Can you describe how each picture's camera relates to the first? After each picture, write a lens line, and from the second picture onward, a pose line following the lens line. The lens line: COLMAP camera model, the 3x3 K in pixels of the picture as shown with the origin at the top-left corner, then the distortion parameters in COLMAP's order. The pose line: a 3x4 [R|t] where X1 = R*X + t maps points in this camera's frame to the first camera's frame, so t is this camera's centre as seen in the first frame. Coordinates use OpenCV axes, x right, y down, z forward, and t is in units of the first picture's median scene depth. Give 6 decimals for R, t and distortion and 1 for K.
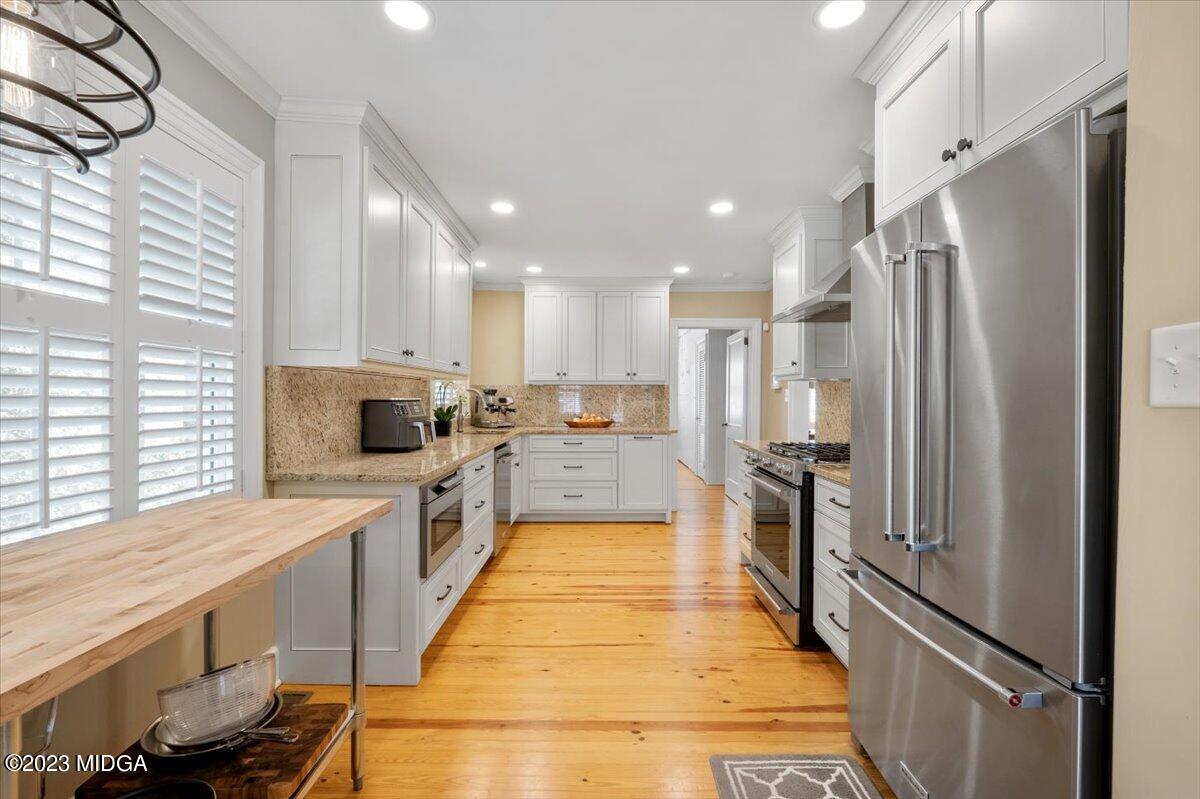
lens RADIAL K [[520.2, 0, 601.3], [0, 520.2, 398.7], [0, 0, 1]] dist [-0.007214, -0.000450]
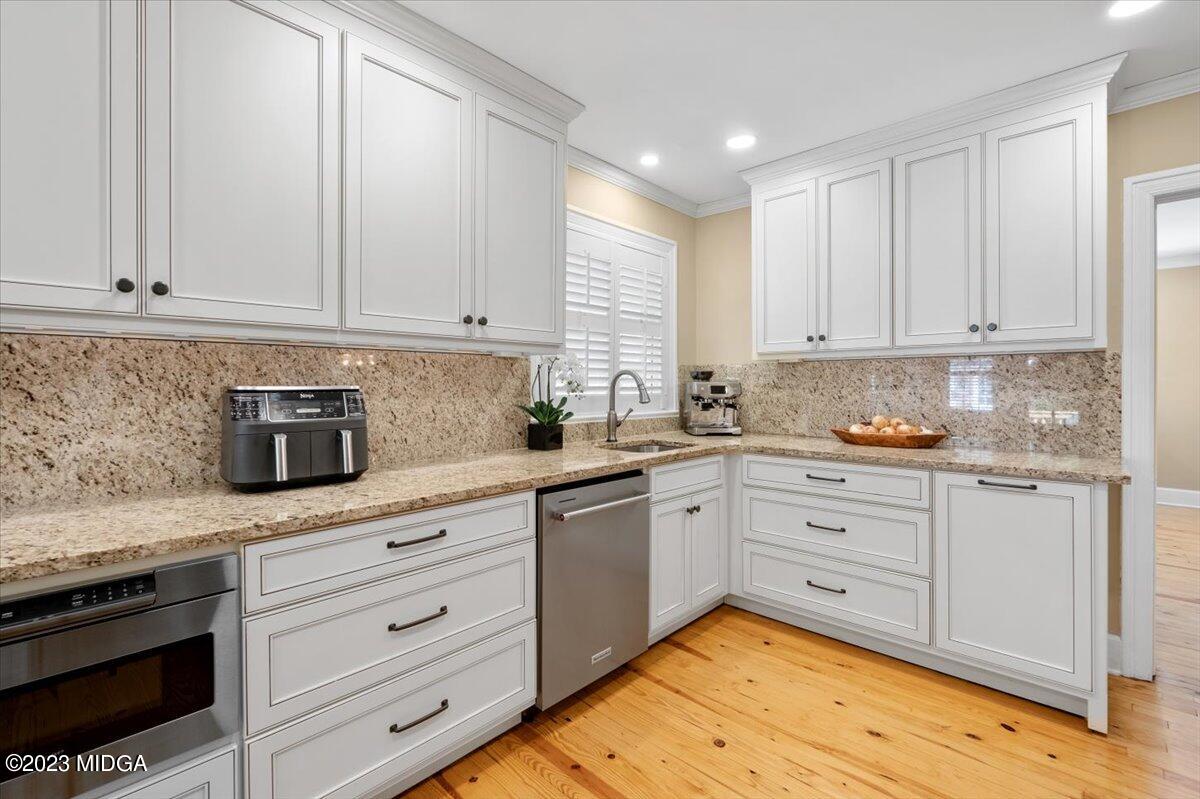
lens RADIAL K [[520.2, 0, 603.2], [0, 520.2, 387.2], [0, 0, 1]] dist [-0.007214, -0.000450]
pose [[0.729326, -0.001606, -0.684164, 0.119188], [0.001276, 0.999999, -0.000986, 0.001091], [0.684165, -0.000154, 0.729327, 0.480748]]
